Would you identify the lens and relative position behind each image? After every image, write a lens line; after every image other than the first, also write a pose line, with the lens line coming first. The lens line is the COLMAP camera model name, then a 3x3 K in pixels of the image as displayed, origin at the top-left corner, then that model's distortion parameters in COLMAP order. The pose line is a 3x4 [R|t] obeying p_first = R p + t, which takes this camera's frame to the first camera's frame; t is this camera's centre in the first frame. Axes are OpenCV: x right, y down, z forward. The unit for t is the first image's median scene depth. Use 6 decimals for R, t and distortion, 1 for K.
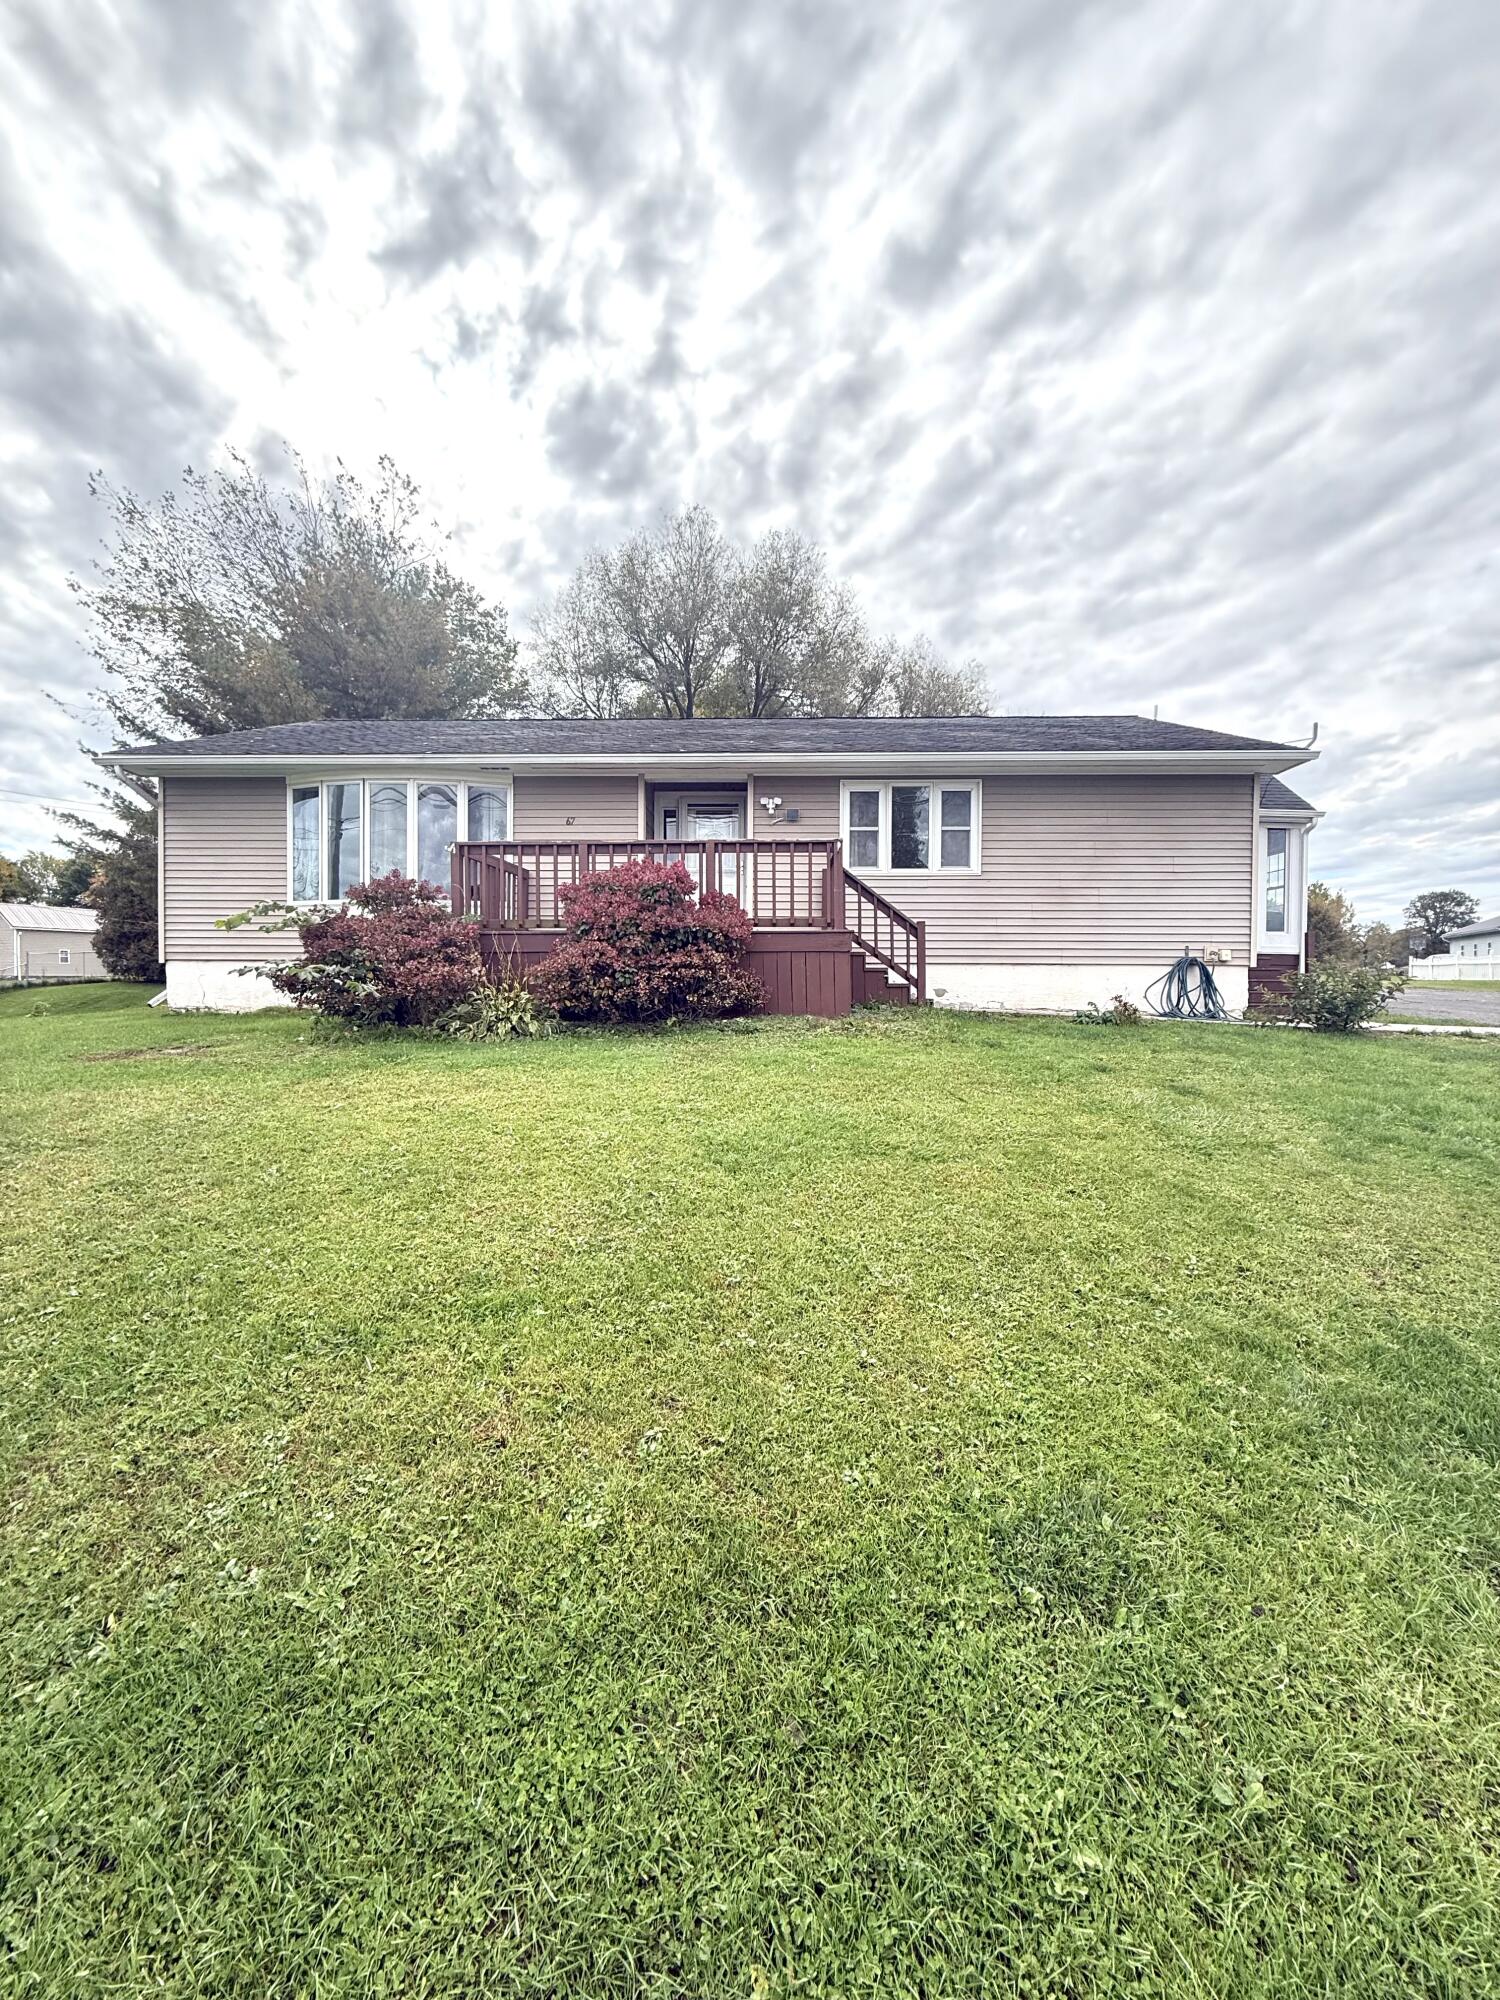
lens RADIAL K [[806.0, 0, 750.0], [0, 806.0, 1000.0], [0, 0, 1]] dist [-0.001391, -0.000059]
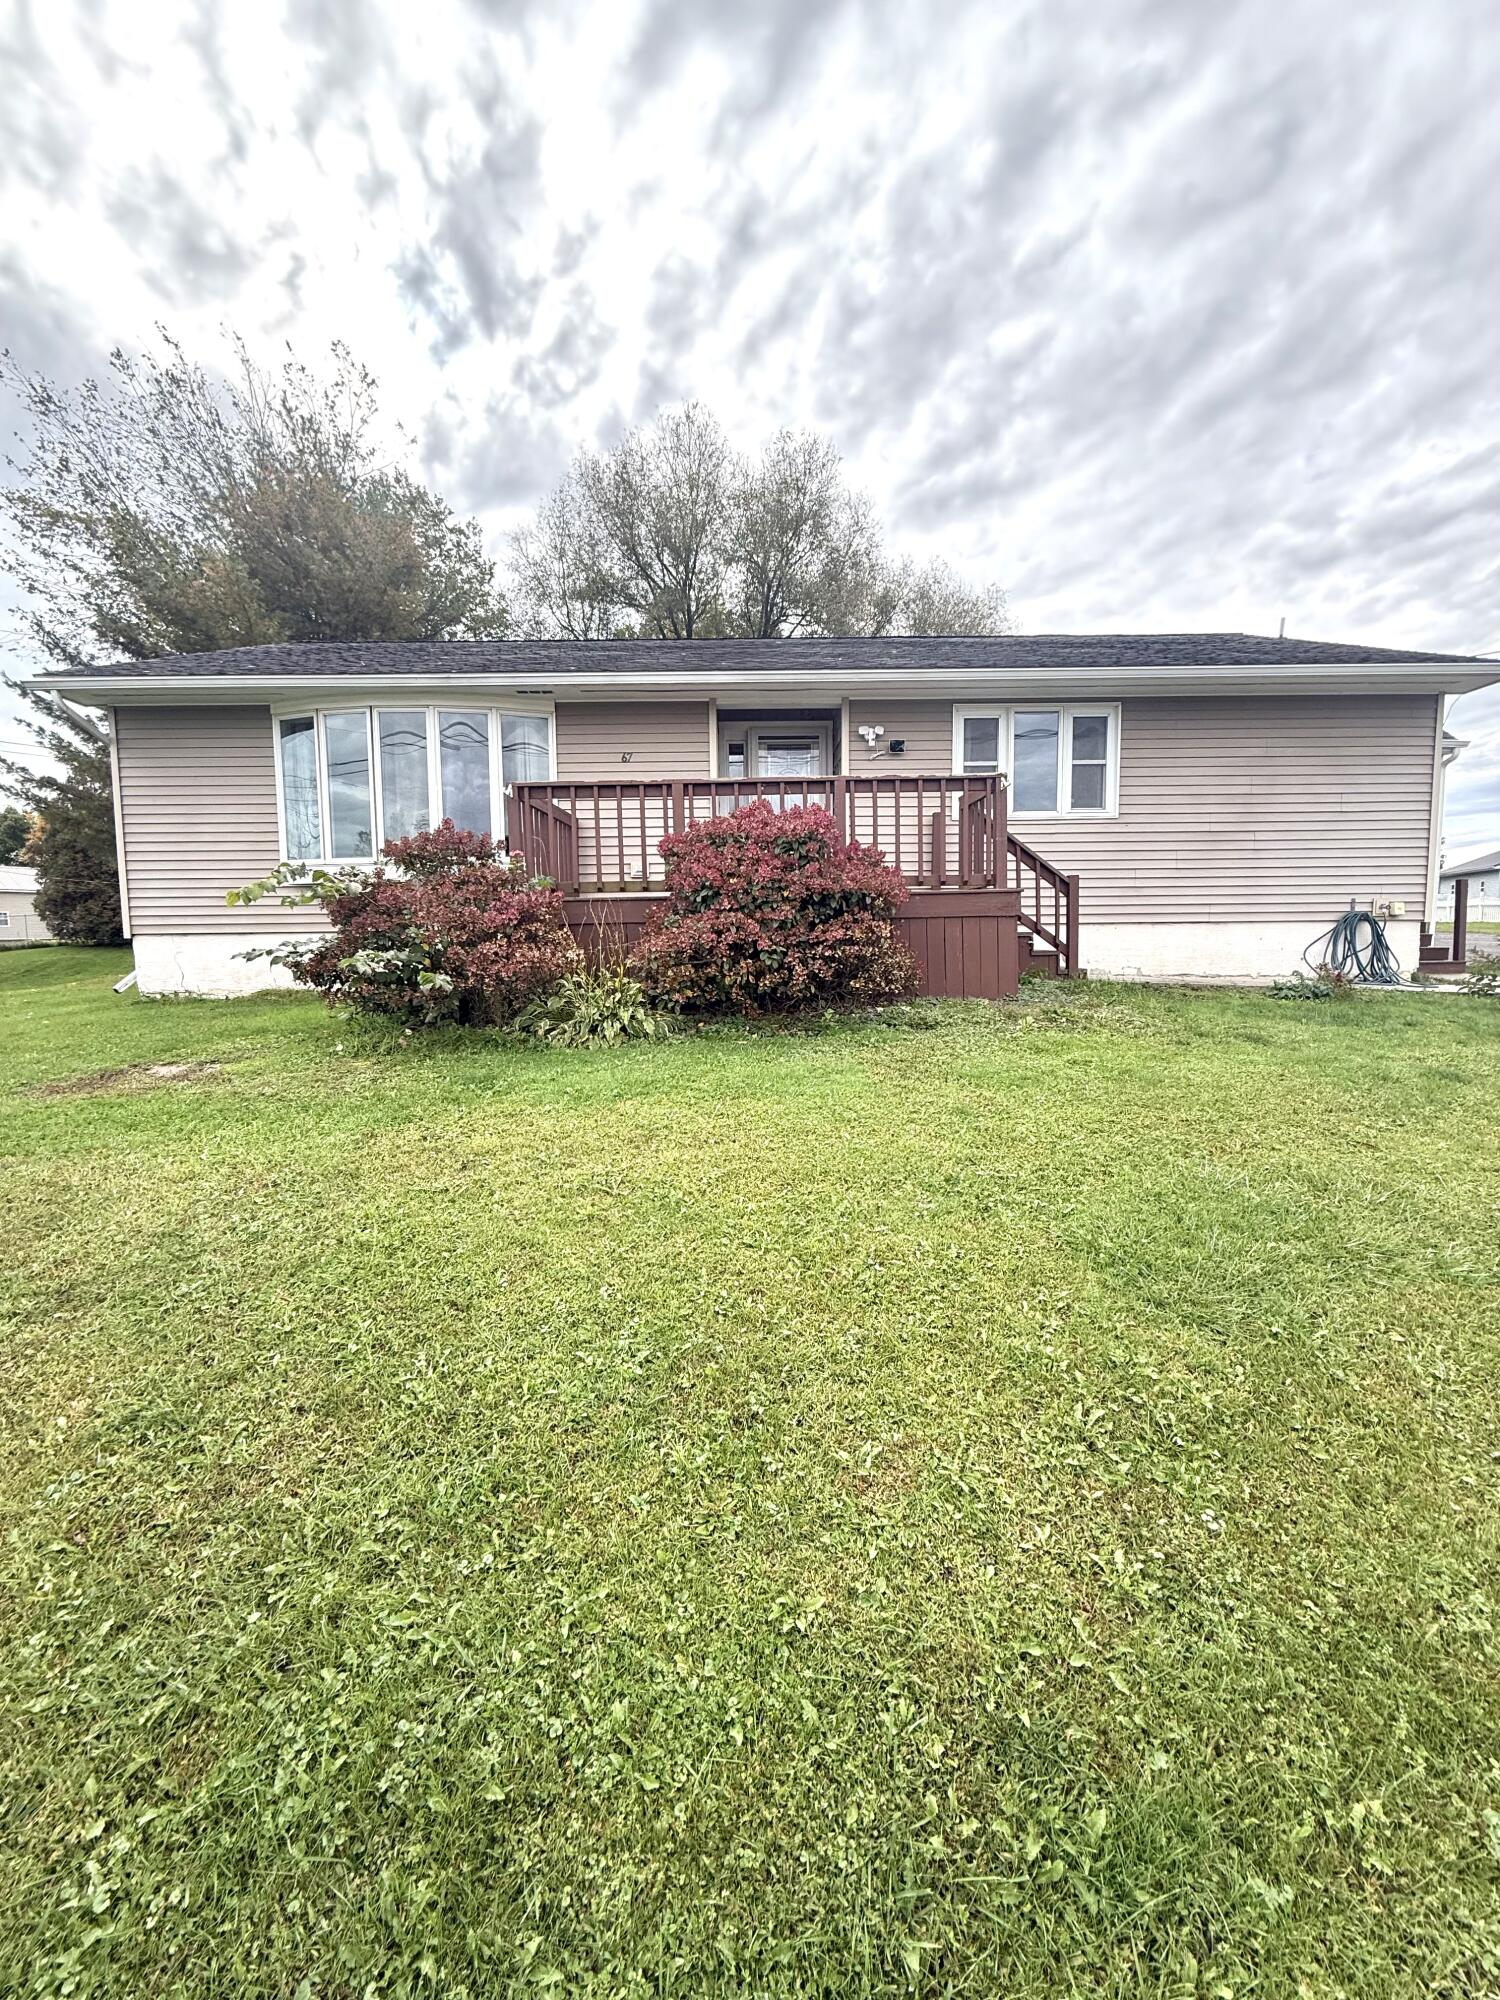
lens RADIAL K [[806.0, 0, 750.0], [0, 806.0, 1000.0], [0, 0, 1]] dist [-0.001391, -0.000059]
pose [[0.999041, -0.020255, 0.038829, -0.135941], [0.017692, 0.997712, 0.065252, -0.026328], [-0.040061, -0.064503, 0.997113, 0.160262]]
